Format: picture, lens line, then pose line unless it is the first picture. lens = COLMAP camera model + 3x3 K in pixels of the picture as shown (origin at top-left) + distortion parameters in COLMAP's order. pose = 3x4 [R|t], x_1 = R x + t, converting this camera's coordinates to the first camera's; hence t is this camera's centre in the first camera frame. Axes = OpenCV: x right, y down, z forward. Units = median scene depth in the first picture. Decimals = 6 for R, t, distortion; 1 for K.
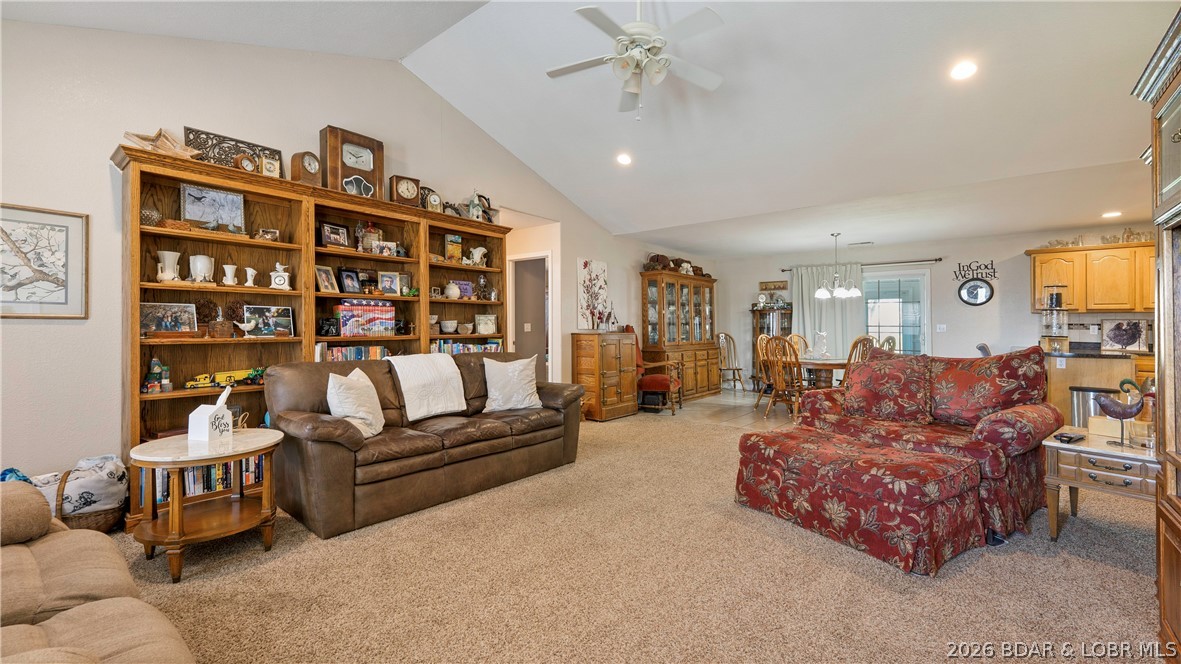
lens RADIAL K [[479.2, 0, 583.0], [0, 479.2, 311.3], [0, 0, 1]] dist [0.000363, 0.000042]
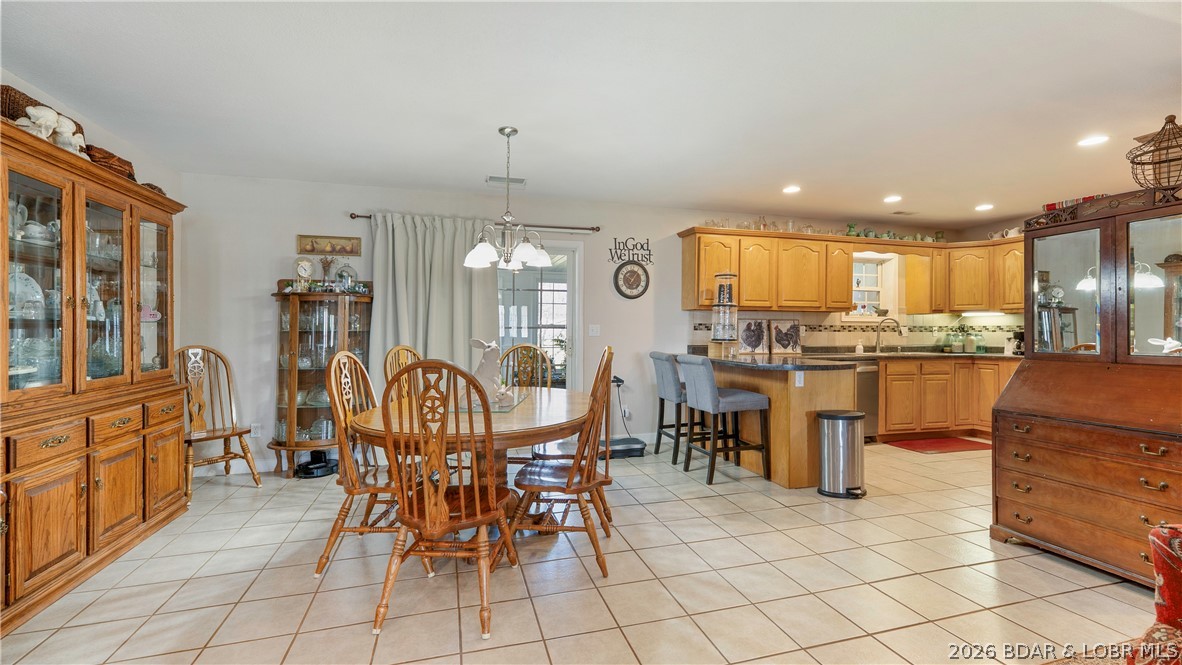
lens RADIAL K [[479.6, 0, 583.5], [0, 479.6, 311.8], [0, 0, 1]] dist [0.000363, 0.000042]
pose [[0.562454, 0.021164, 0.826558, 0.151820], [-0.019165, 0.999737, -0.012557, 0.015307], [-0.826607, -0.008778, 0.562712, 0.547659]]
